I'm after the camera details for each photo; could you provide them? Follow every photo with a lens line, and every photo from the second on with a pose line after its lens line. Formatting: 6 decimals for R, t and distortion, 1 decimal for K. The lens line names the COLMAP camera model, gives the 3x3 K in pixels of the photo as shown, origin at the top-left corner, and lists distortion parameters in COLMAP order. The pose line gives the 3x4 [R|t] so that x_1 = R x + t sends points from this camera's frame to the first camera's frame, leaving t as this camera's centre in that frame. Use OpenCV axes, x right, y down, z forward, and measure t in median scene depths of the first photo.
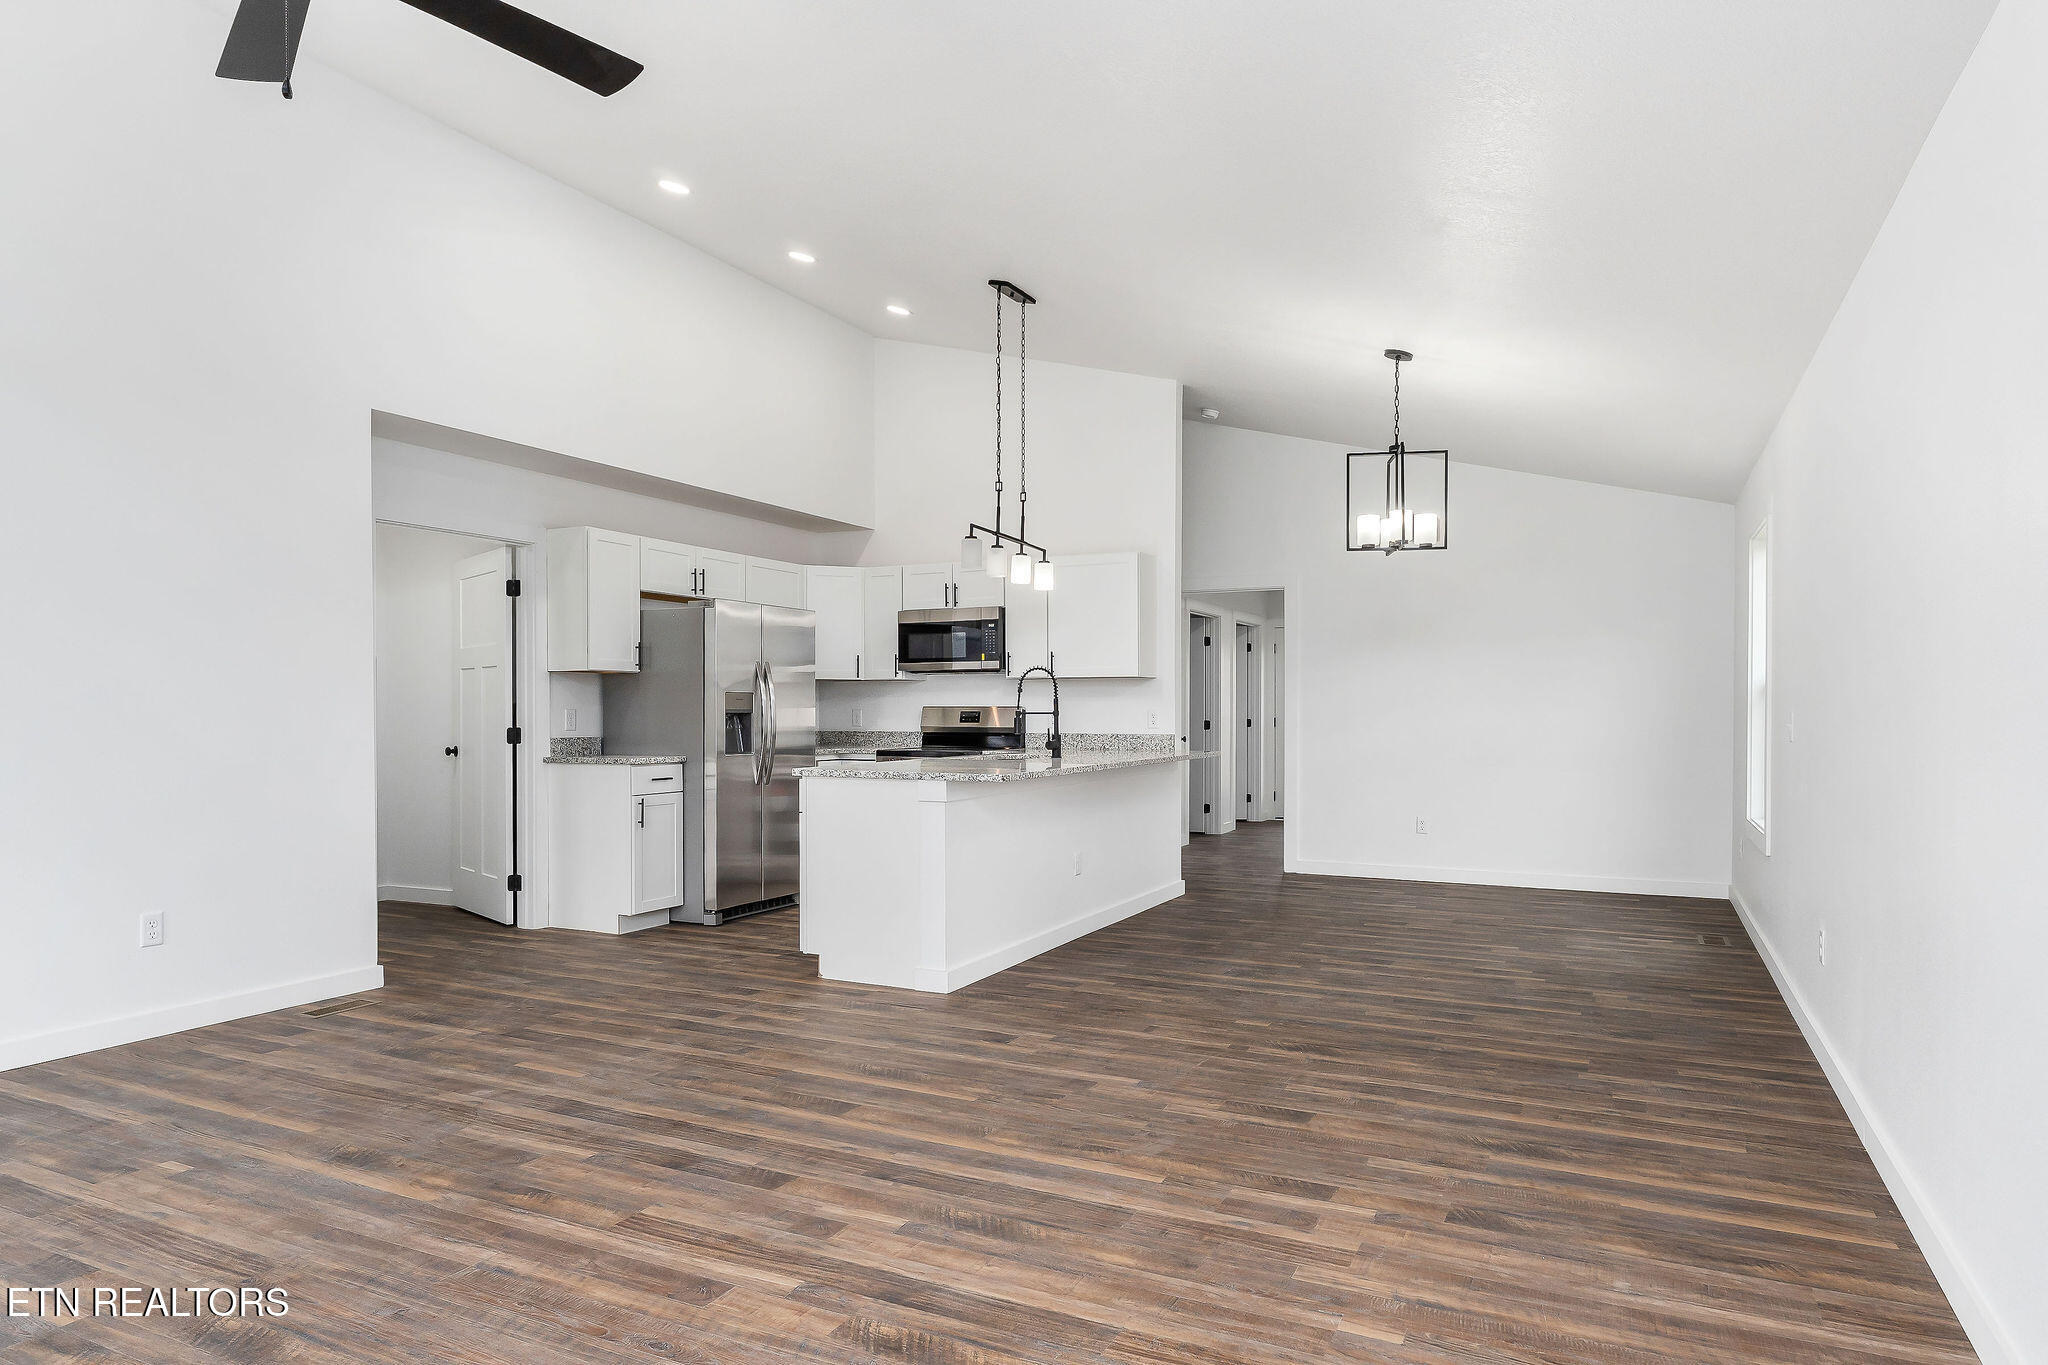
lens RADIAL K [[1225.5, 0, 1025.5], [0, 1225.5, 720.9], [0, 0, 1]] dist [-0.001667, -0.002746]
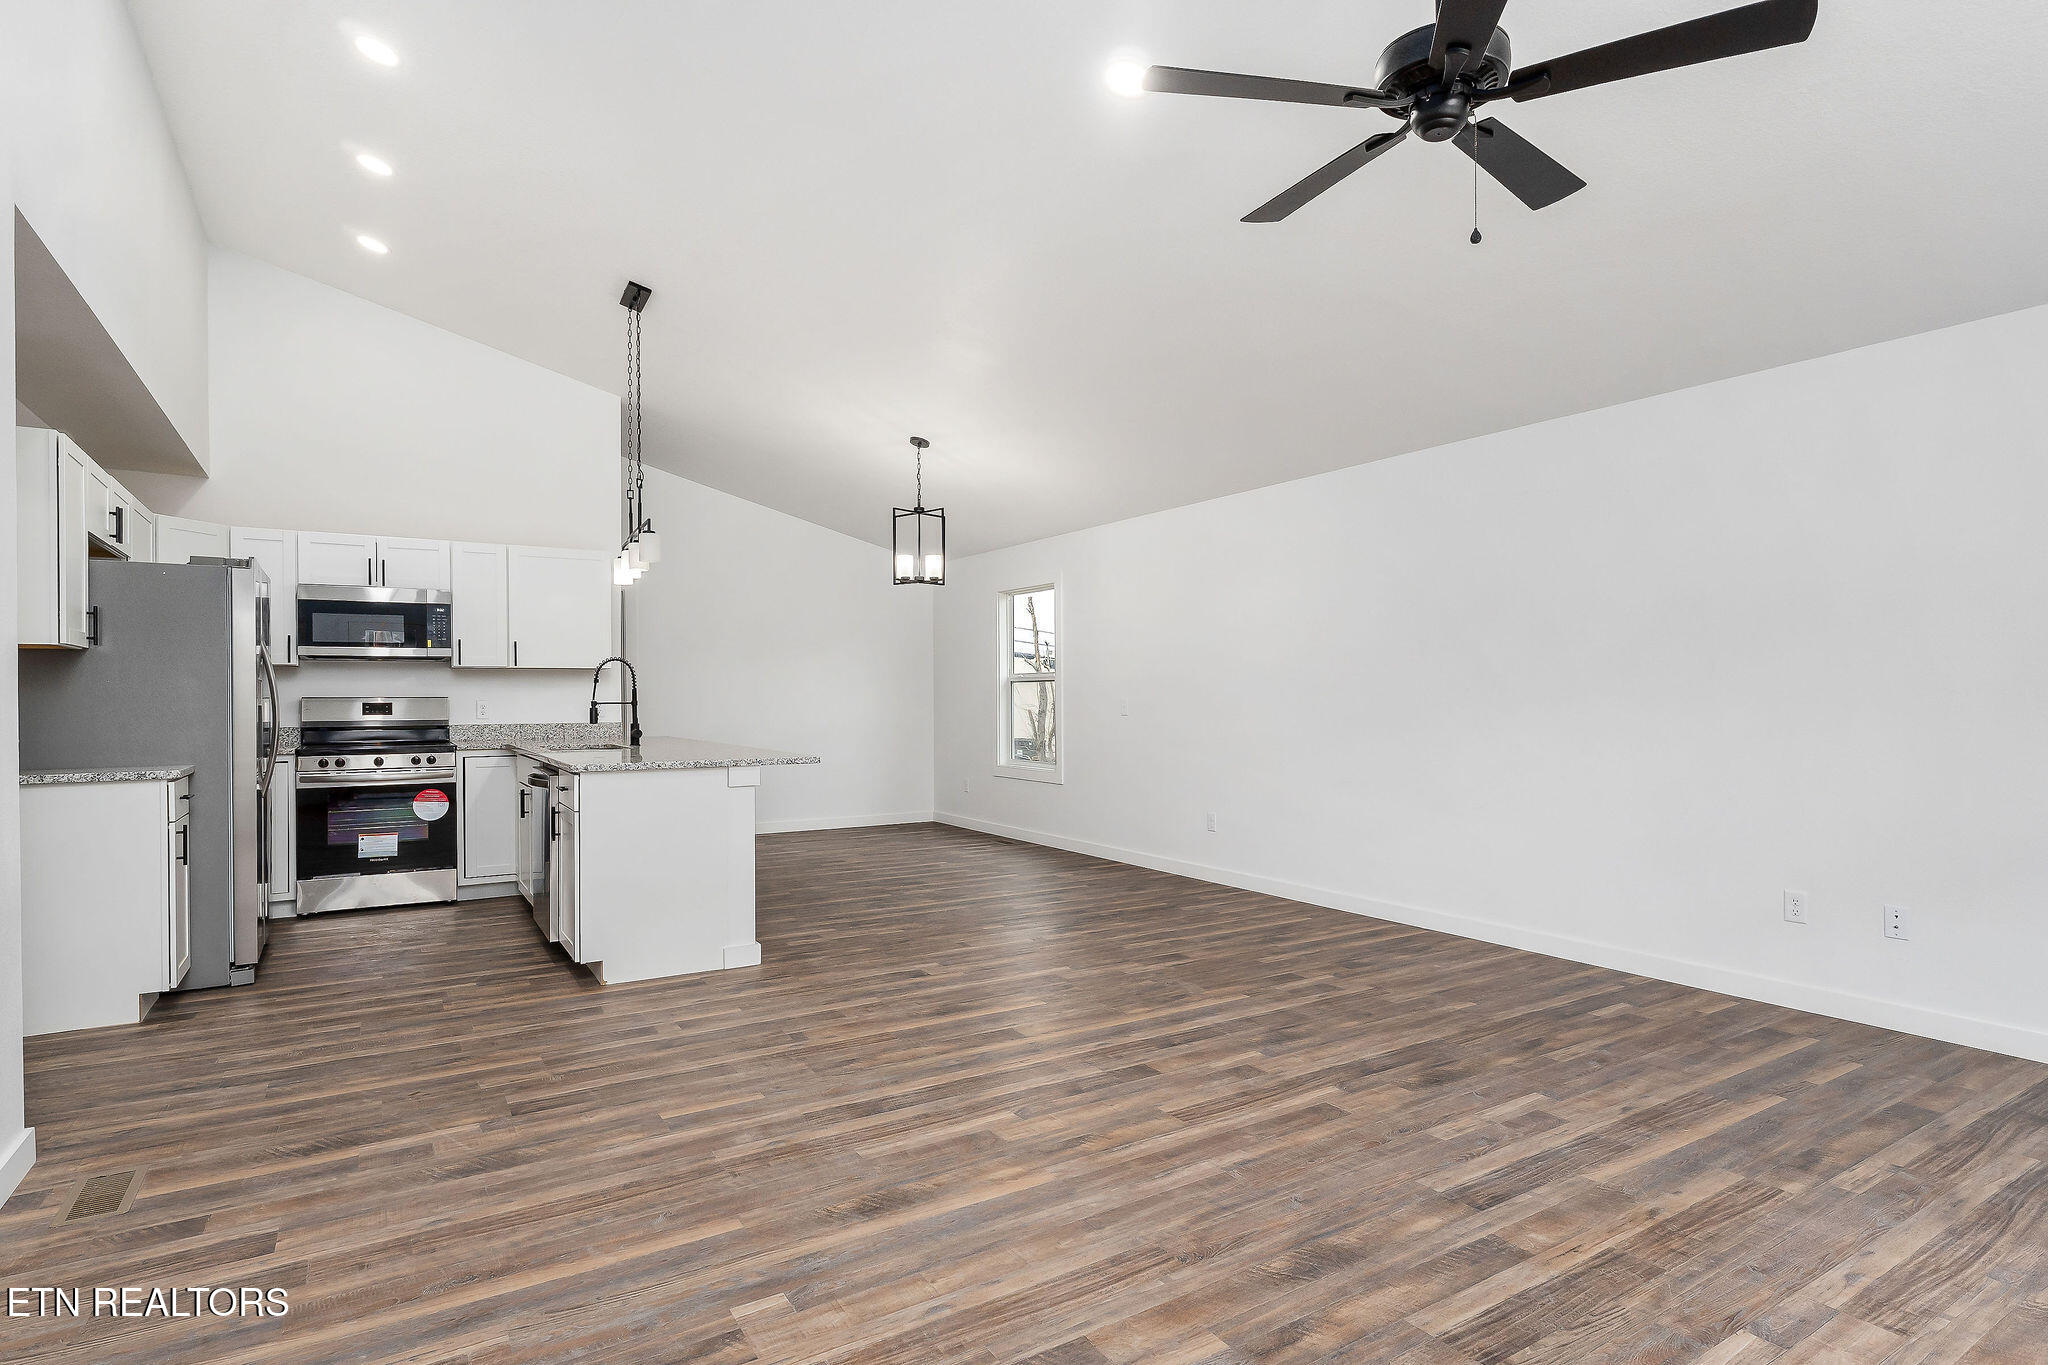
lens RADIAL K [[1037.6, 0, 1024.0], [0, 1037.6, 682.5], [0, 0, 1]] dist [-0.004244, -0.000303]
pose [[0.533885, 0.009344, 0.845505, -0.950108], [0.012045, 0.999753, -0.018654, -0.005676], [-0.845471, 0.020143, 0.533641, 0.422139]]
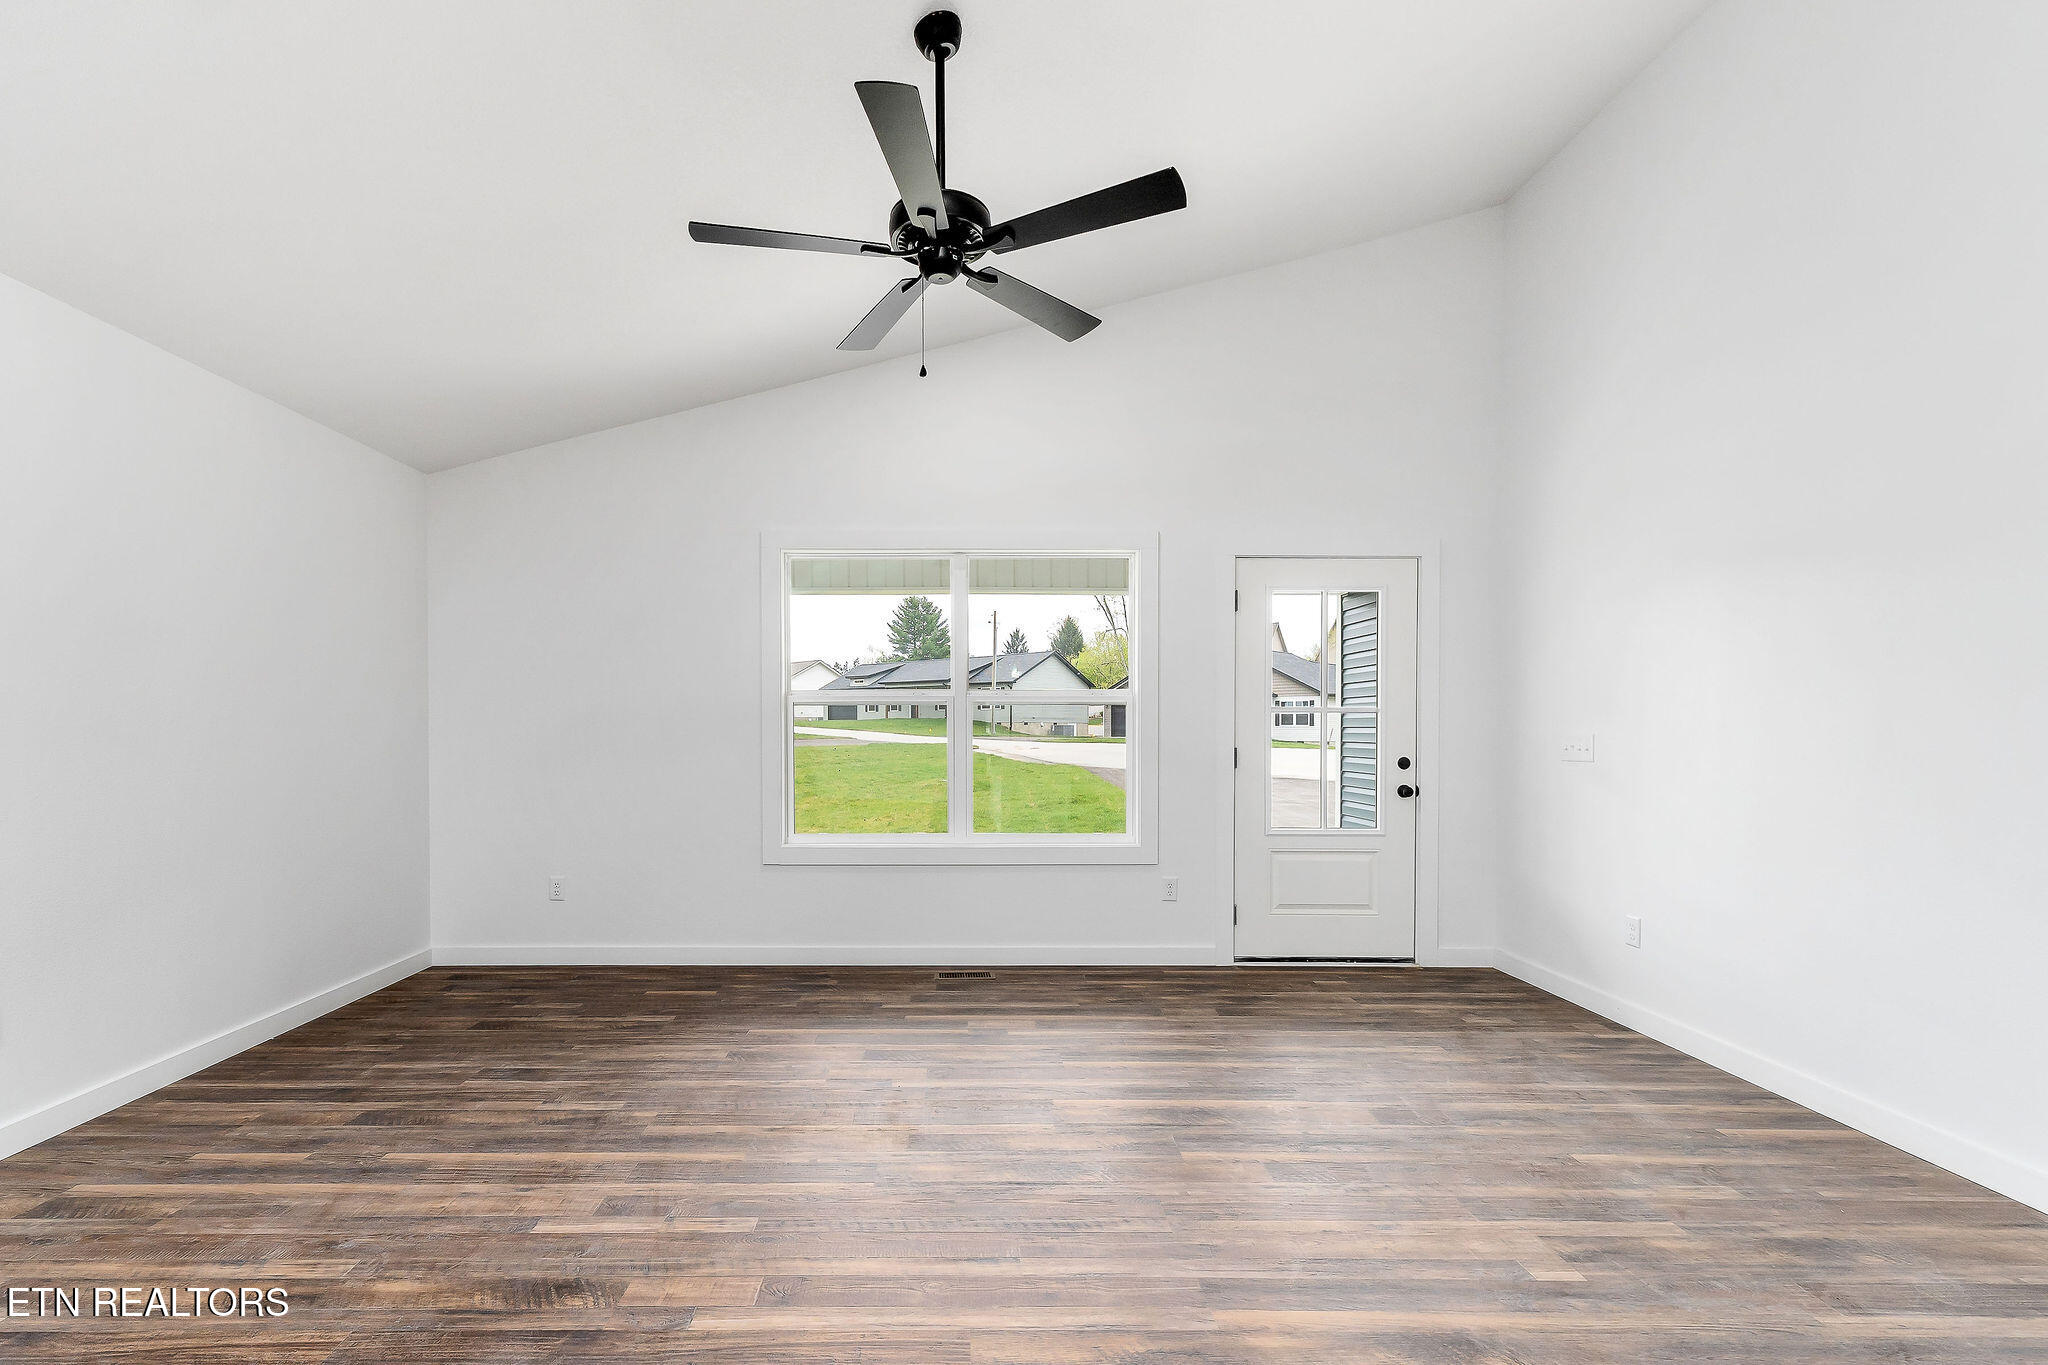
lens RADIAL K [[945.9, 0, 953.0], [0, 945.9, 731.0], [0, 0, 1]] dist [0.000308, -0.000036]
pose [[-0.900385, -0.003609, -0.435078, -0.029201], [-0.008298, 0.999926, 0.008878, -0.010851], [0.435014, 0.011604, -0.900349, 1.155023]]
